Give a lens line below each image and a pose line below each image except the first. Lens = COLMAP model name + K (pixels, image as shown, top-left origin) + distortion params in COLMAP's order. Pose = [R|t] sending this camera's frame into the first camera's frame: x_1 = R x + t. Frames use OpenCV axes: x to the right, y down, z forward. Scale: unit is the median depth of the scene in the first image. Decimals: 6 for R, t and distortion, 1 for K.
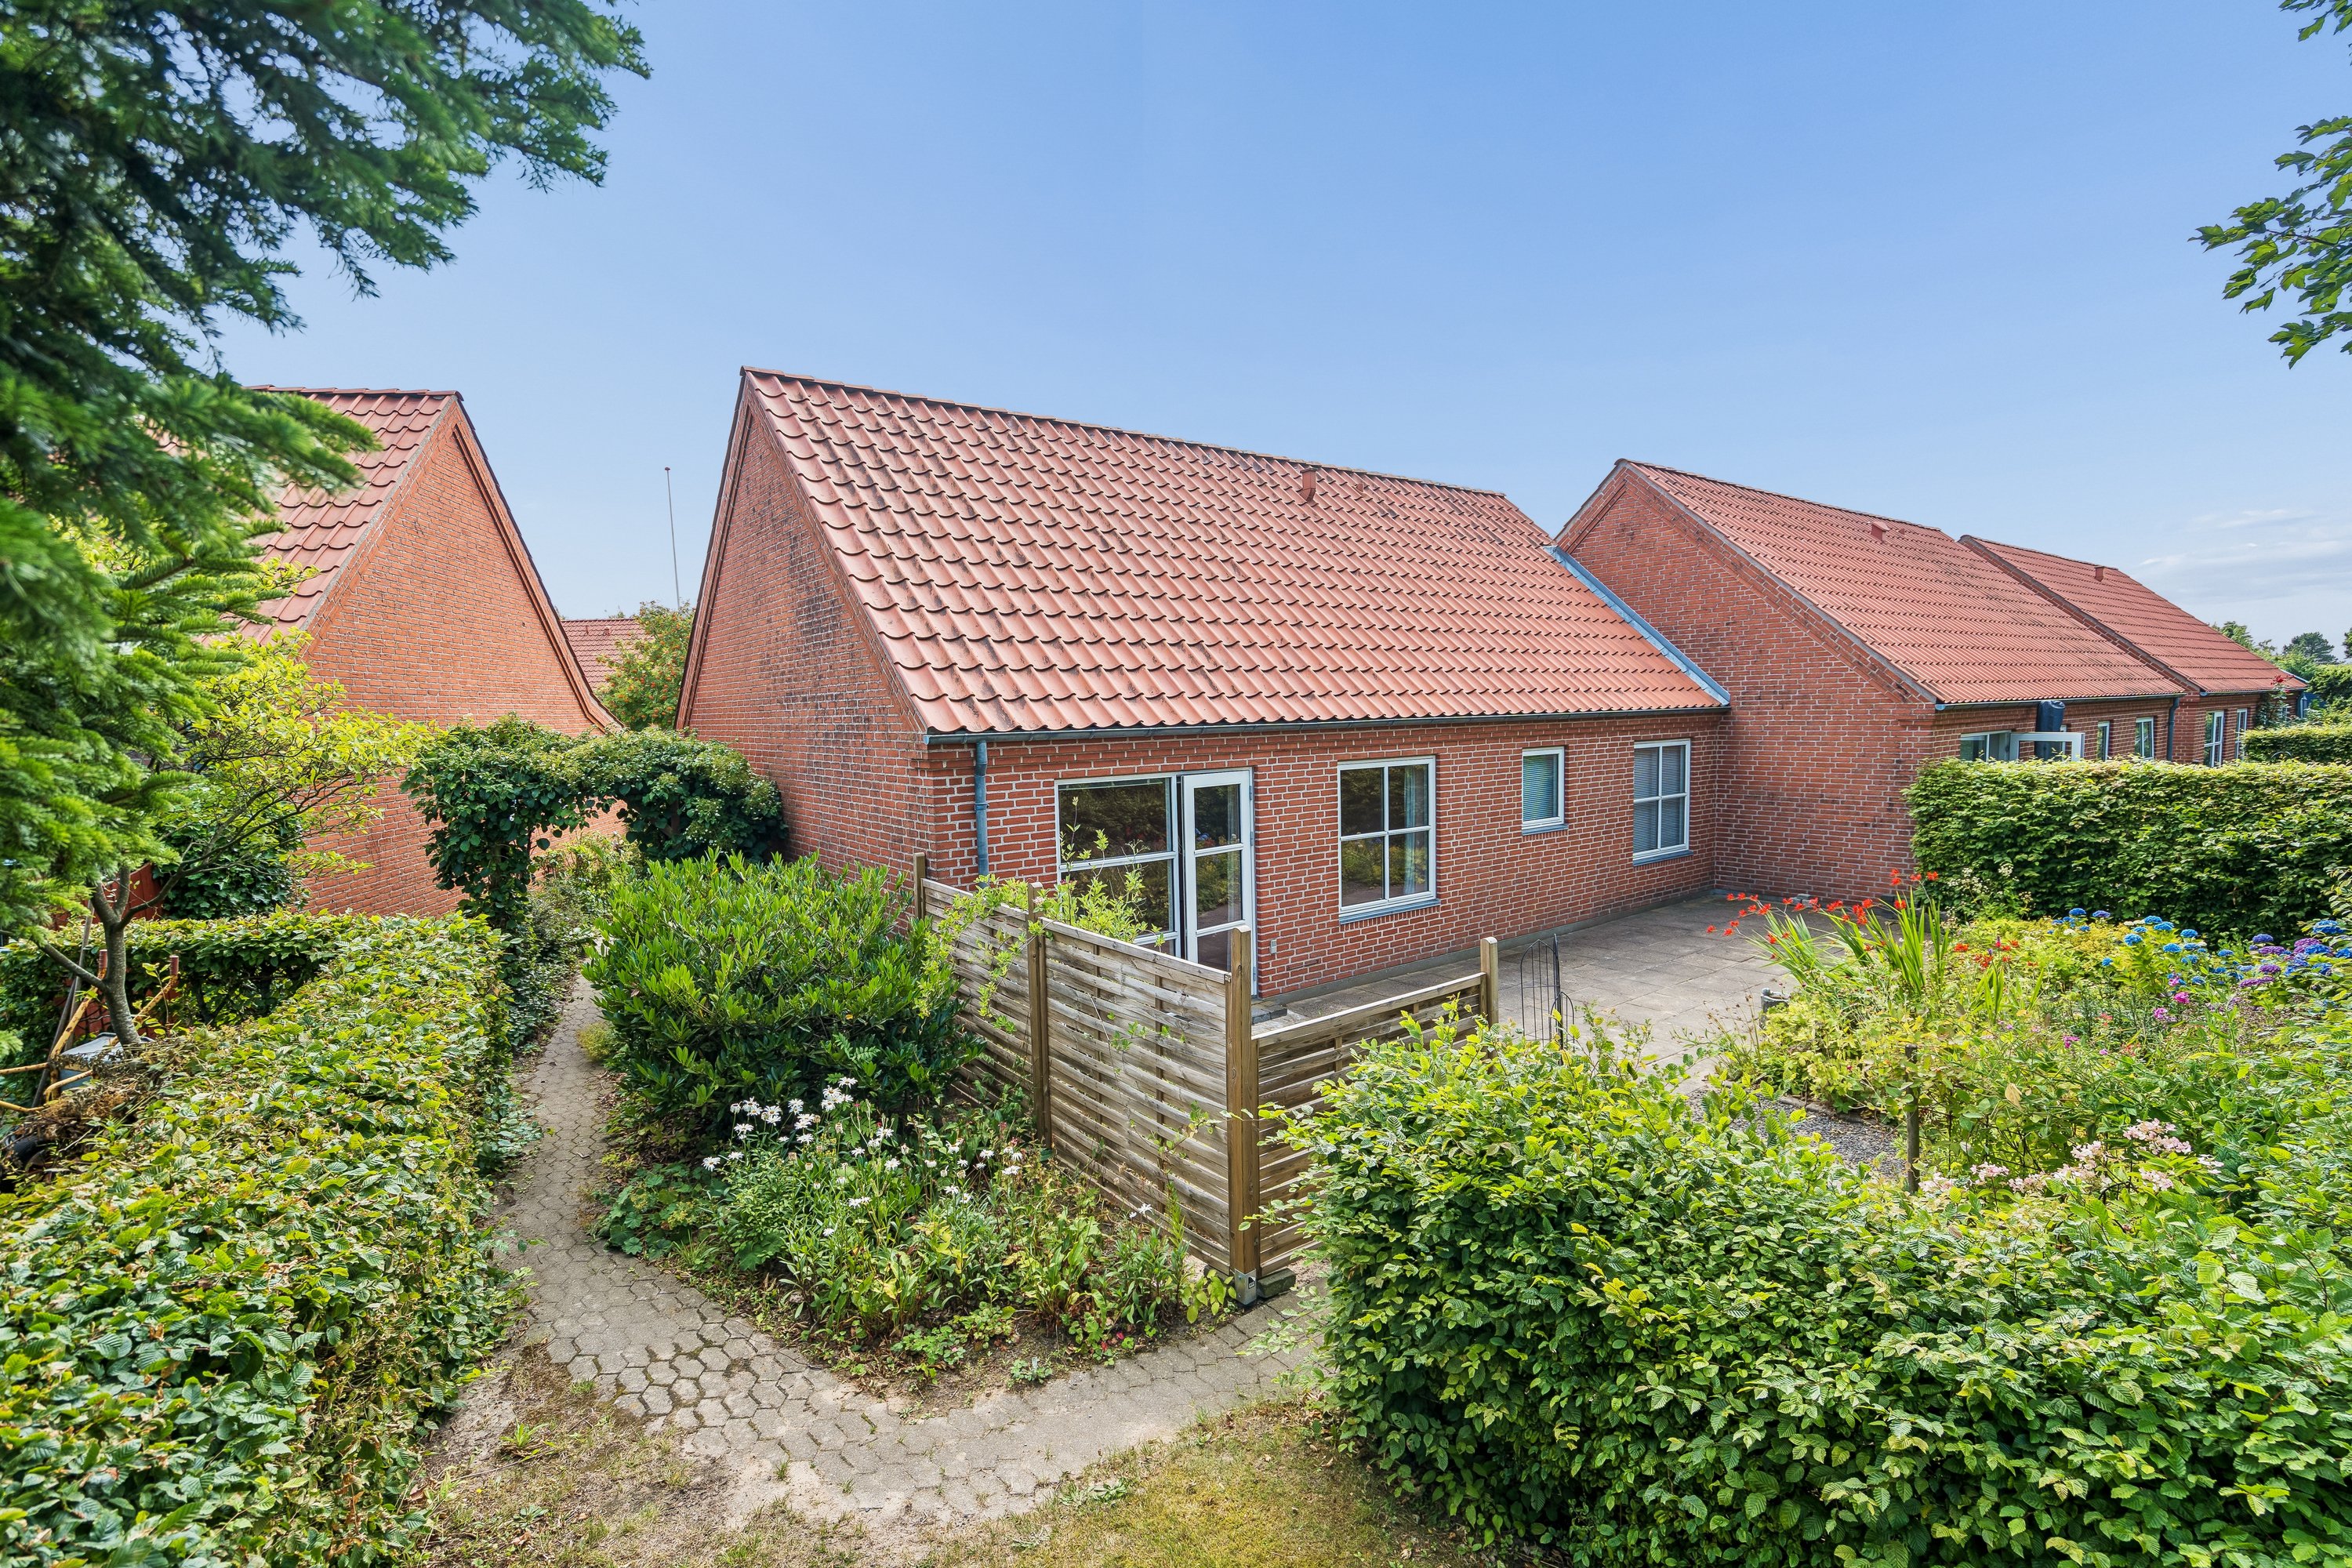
lens RADIAL K [[1073.5, 0, 1176.0], [0, 1073.5, 784.0], [0, 0, 1]] dist [-0.003793, 0.001434]
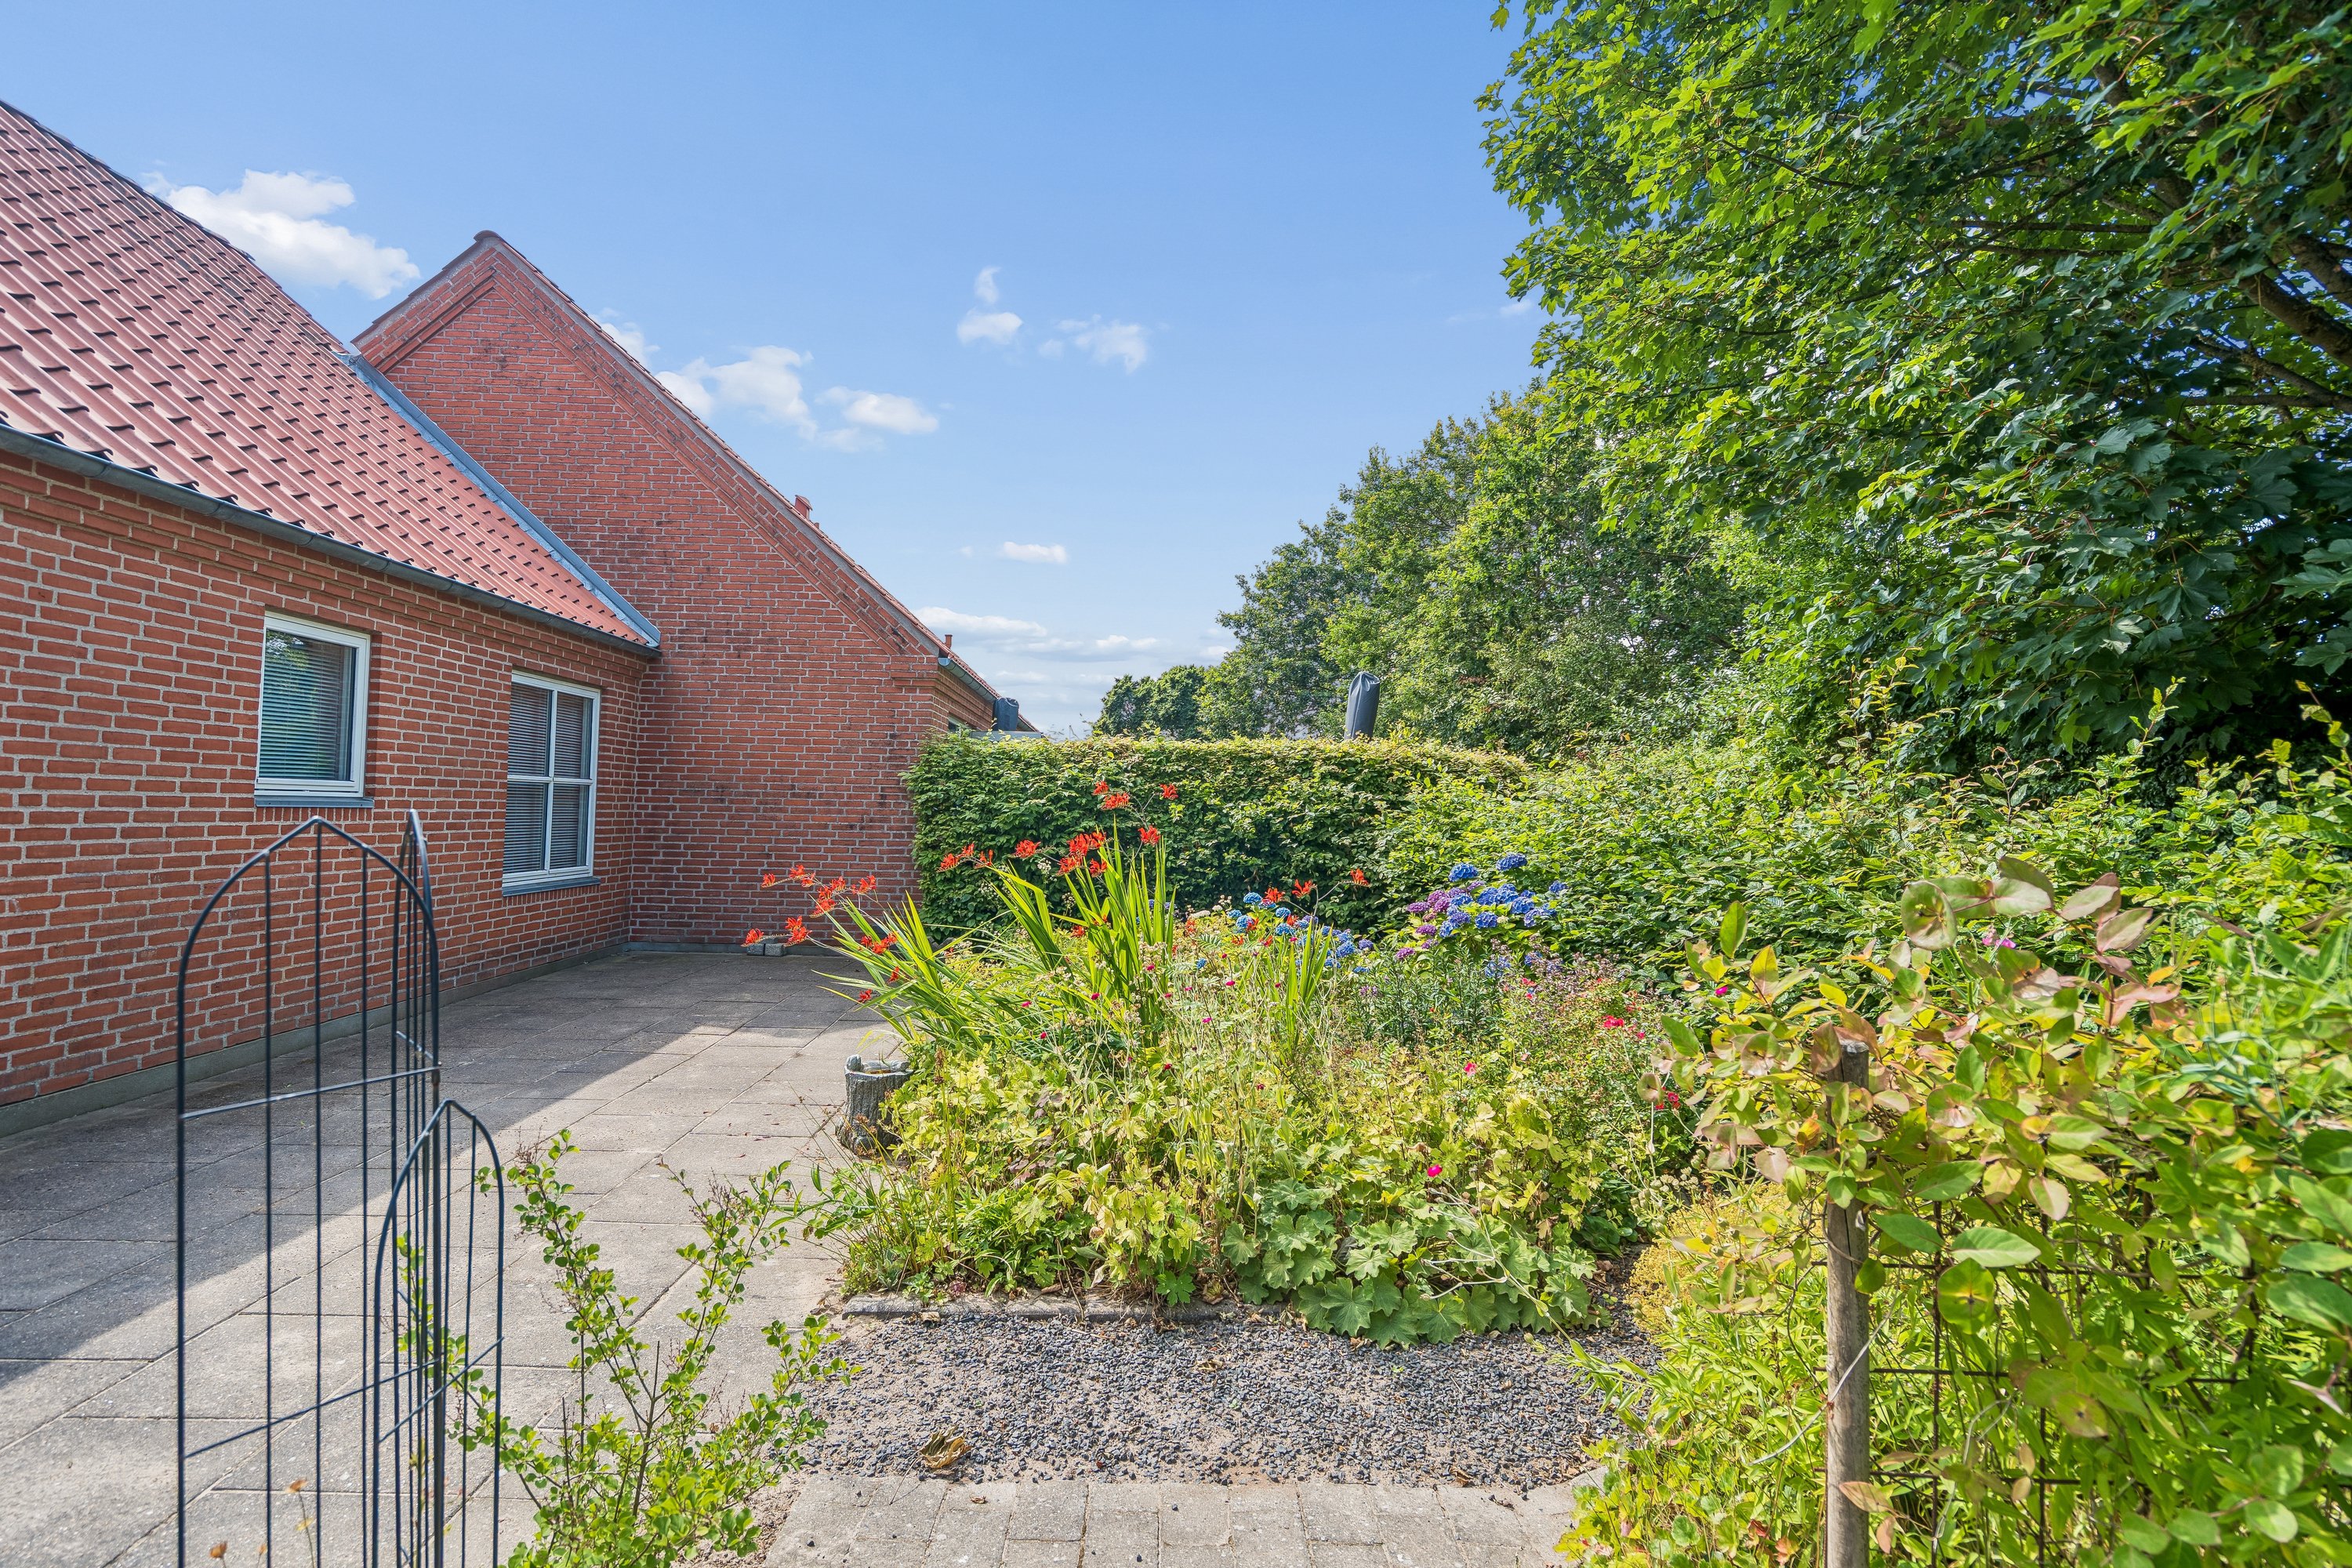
lens RADIAL K [[1144.1, 0, 1153.2], [0, 1144.1, 782.0], [0, 0, 1]] dist [-0.001253, 0.000001]
pose [[0.569293, 0.057892, 0.820094, 0.146233], [0.021549, 0.996124, -0.085277, 0.080209], [-0.821852, 0.066219, 0.565839, 0.428244]]
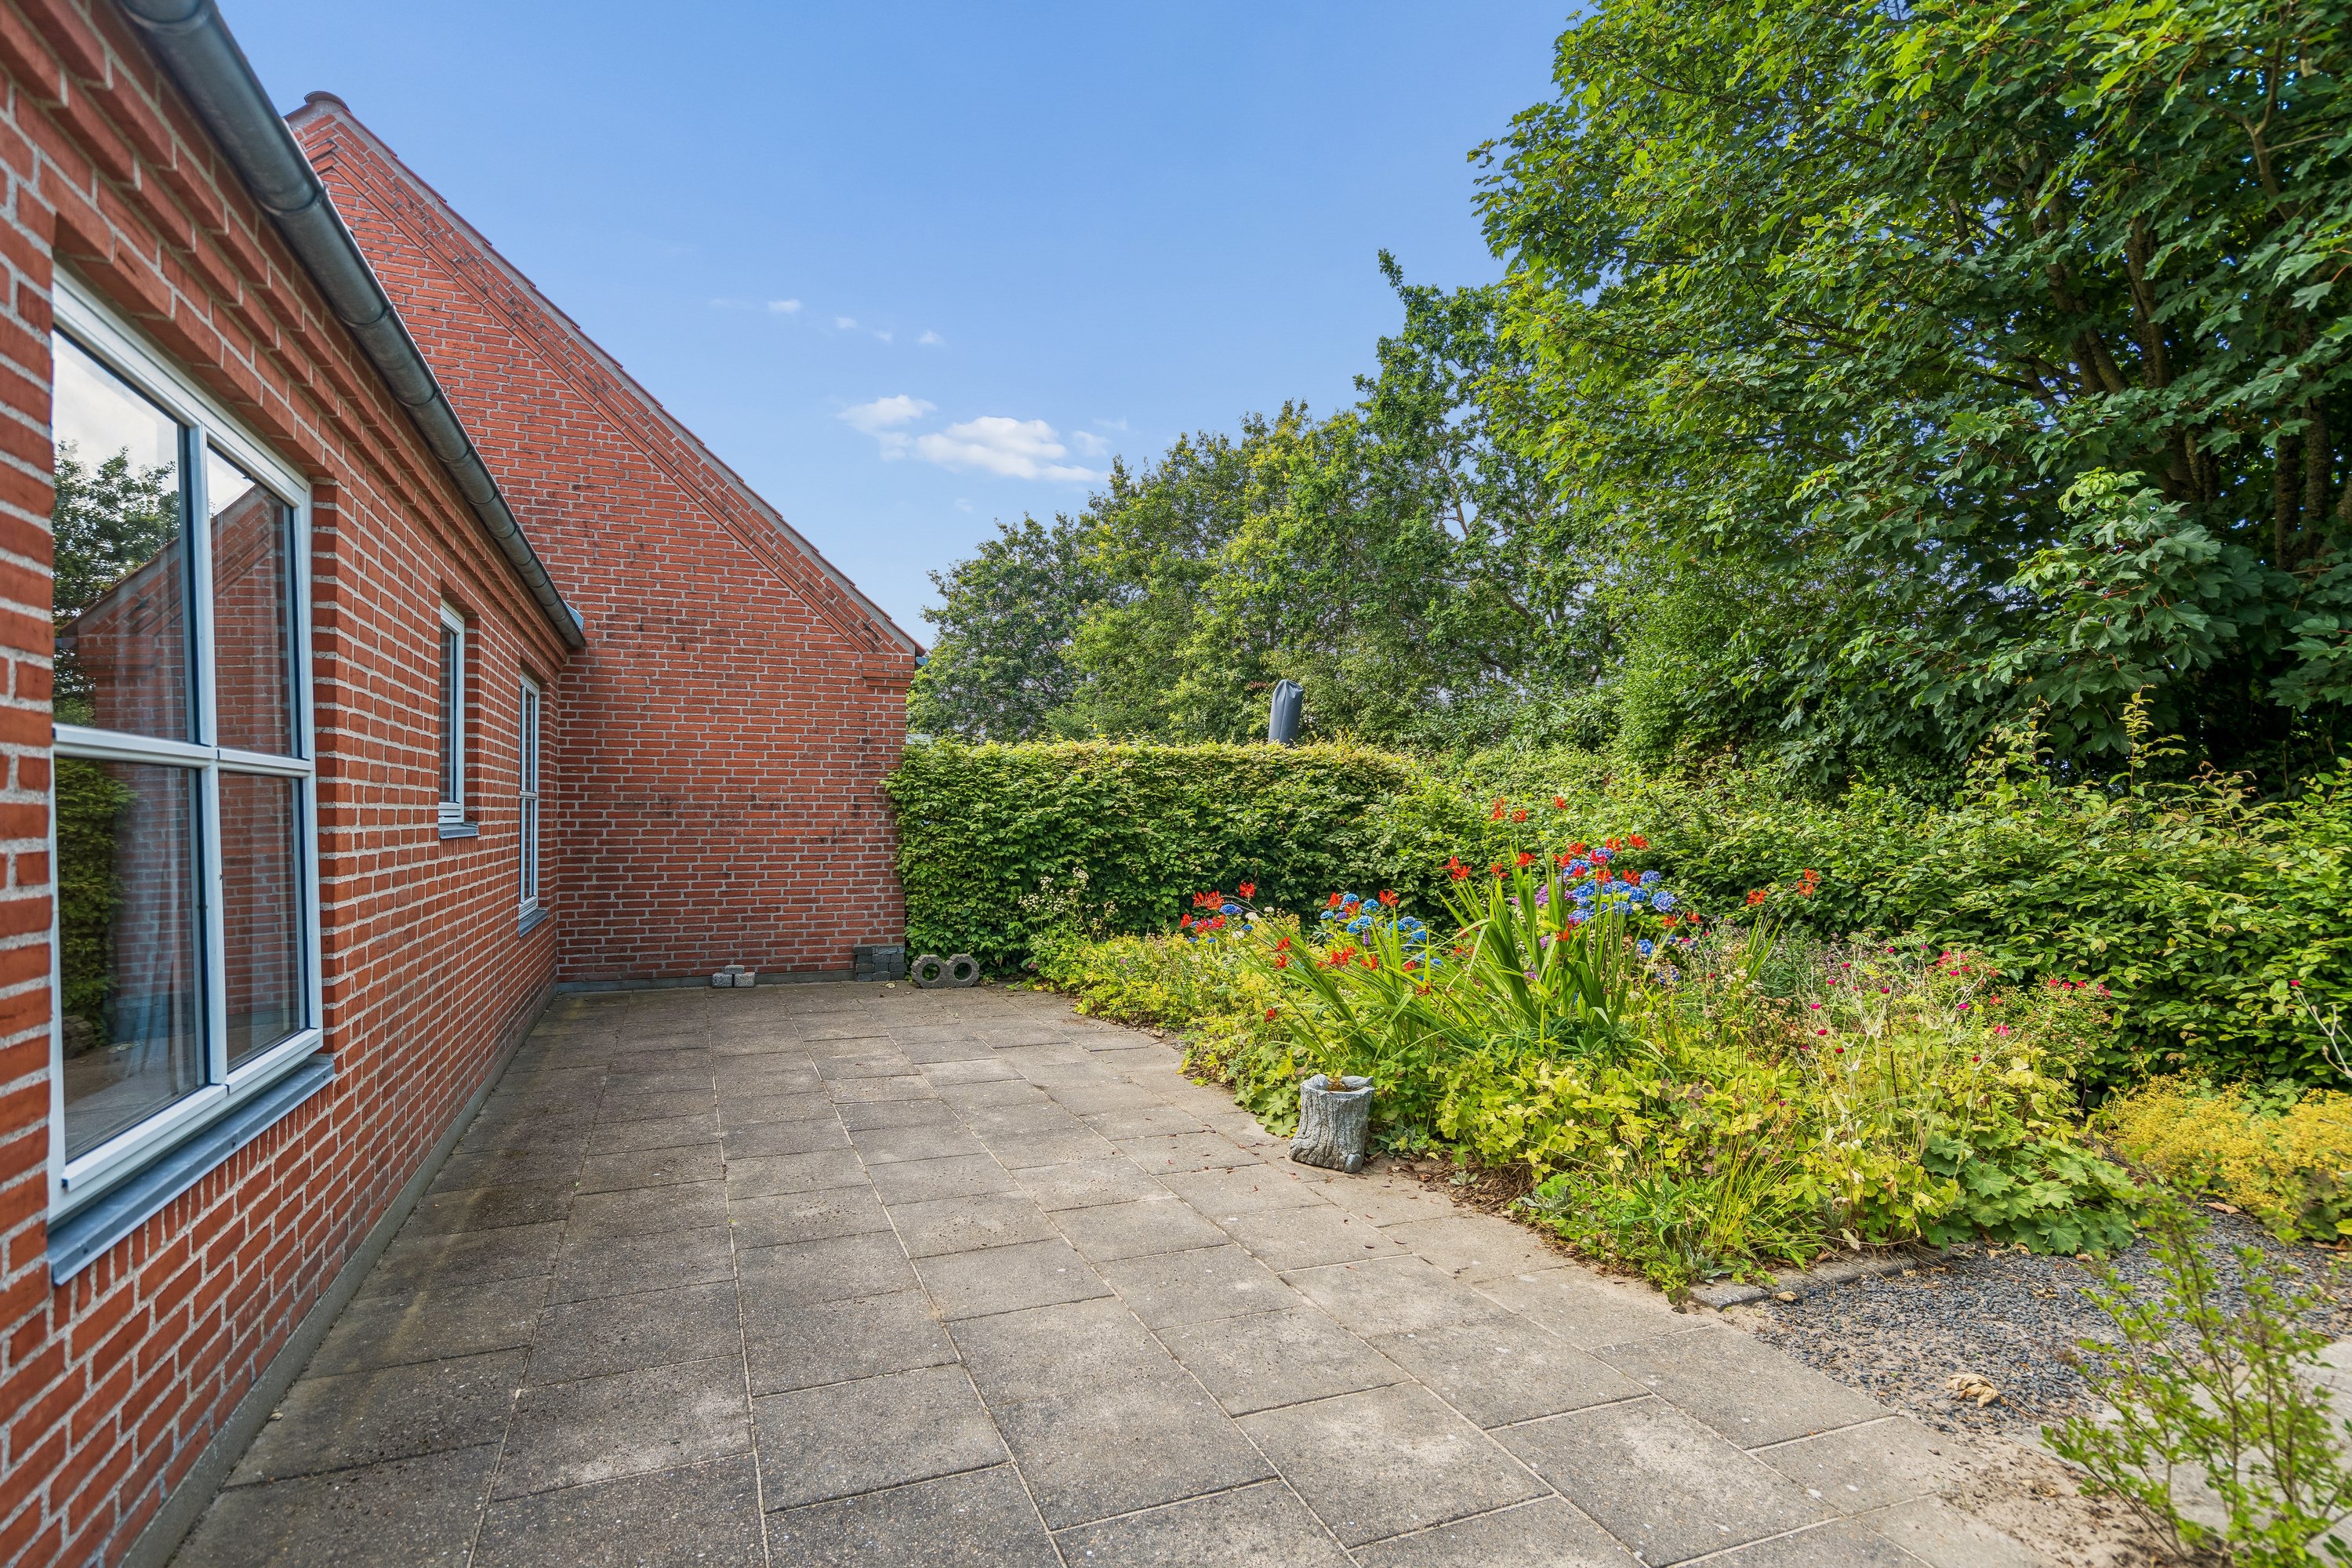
lens RADIAL K [[1137.0, 0, 1134.0], [0, 1137.0, 826.6], [0, 0, 1]] dist [-0.001160, -0.000086]
pose [[0.258719, 0.013343, 0.965861, 0.038146], [0.059081, 0.997814, -0.029609, 0.063544], [-0.964144, 0.064724, 0.257365, 0.670533]]
